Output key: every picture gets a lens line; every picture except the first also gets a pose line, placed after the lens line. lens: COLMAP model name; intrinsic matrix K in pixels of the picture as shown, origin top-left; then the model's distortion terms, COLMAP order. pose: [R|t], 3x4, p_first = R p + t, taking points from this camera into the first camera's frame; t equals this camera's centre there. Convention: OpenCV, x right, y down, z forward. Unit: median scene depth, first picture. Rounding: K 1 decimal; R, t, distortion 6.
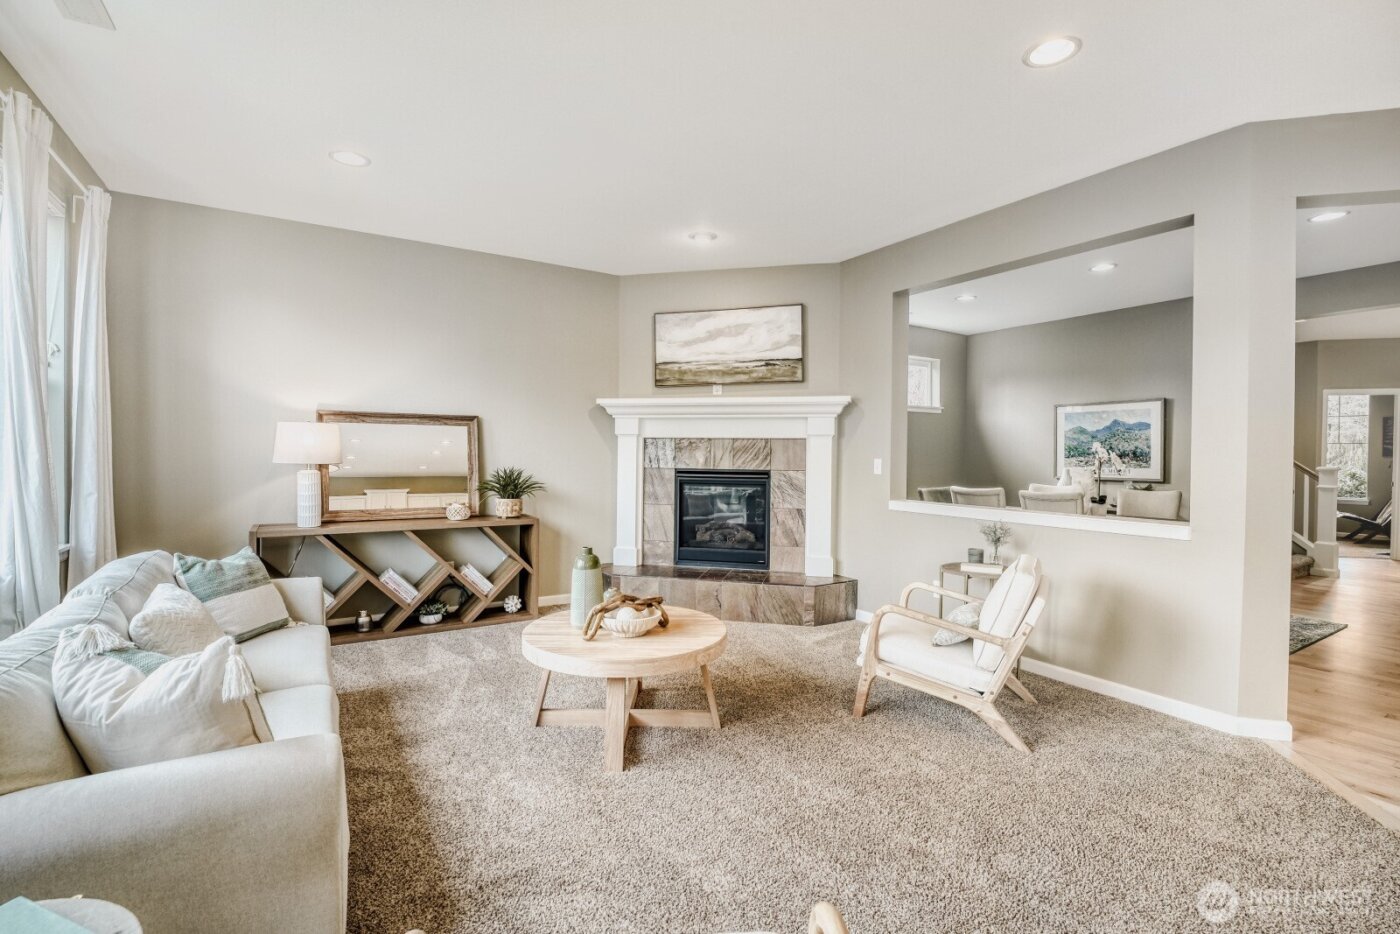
lens RADIAL K [[630.3, 0, 700.0], [0, 630.3, 467.0], [0, 0, 1]] dist [-0.020089, -0.000356]
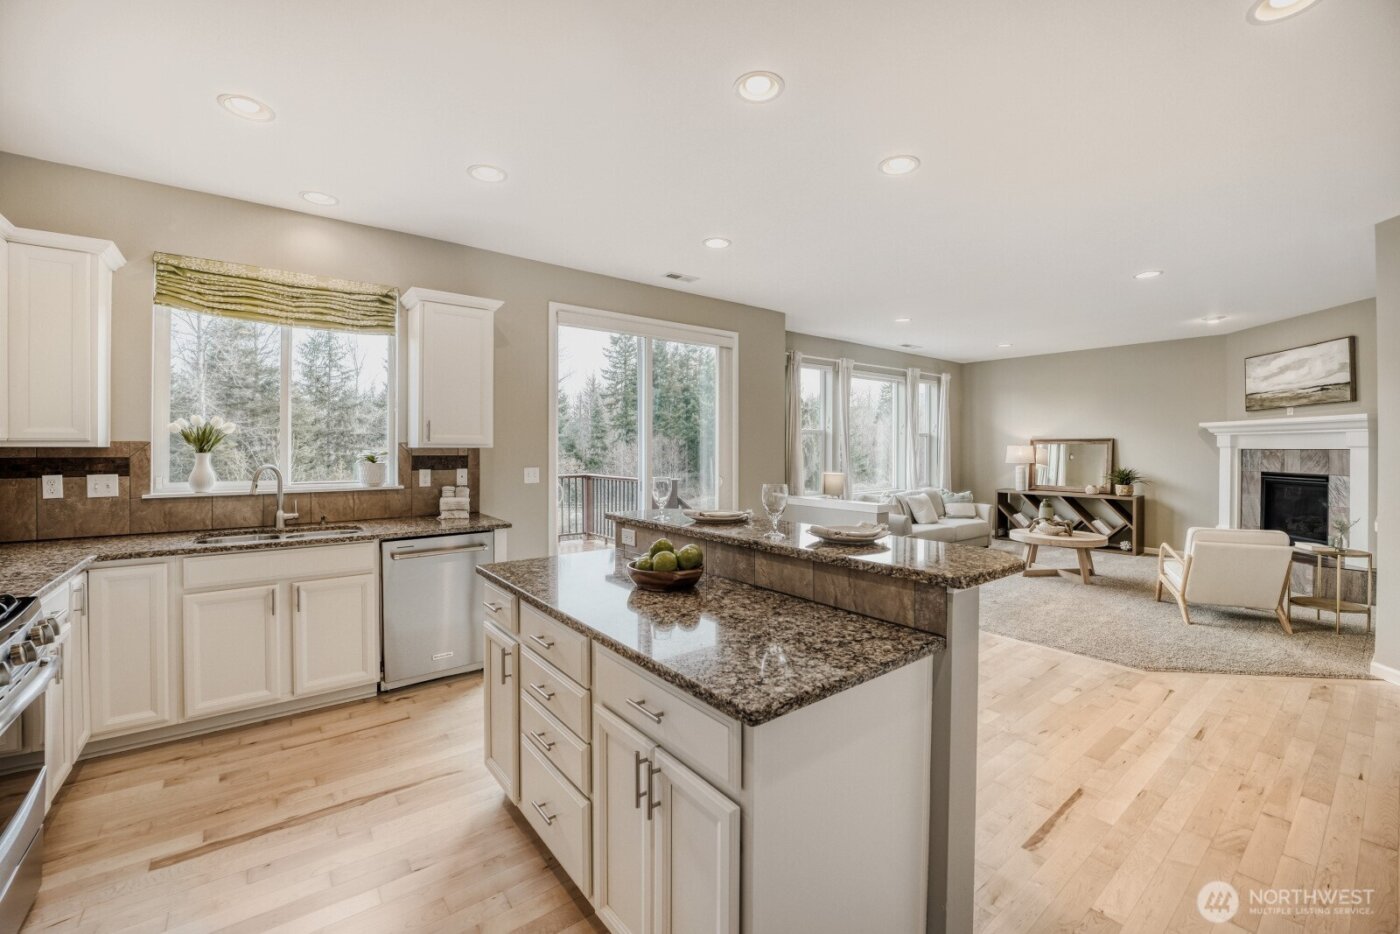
lens RADIAL K [[571.7, 0, 698.3], [0, 571.7, 447.3], [0, 0, 1]] dist [-0.023359, 0.000435]
pose [[0.109016, -0.010848, -0.993981, 1.043307], [-0.021234, 0.999687, -0.013239, -0.008447], [0.993813, 0.022550, 0.108752, -0.328233]]
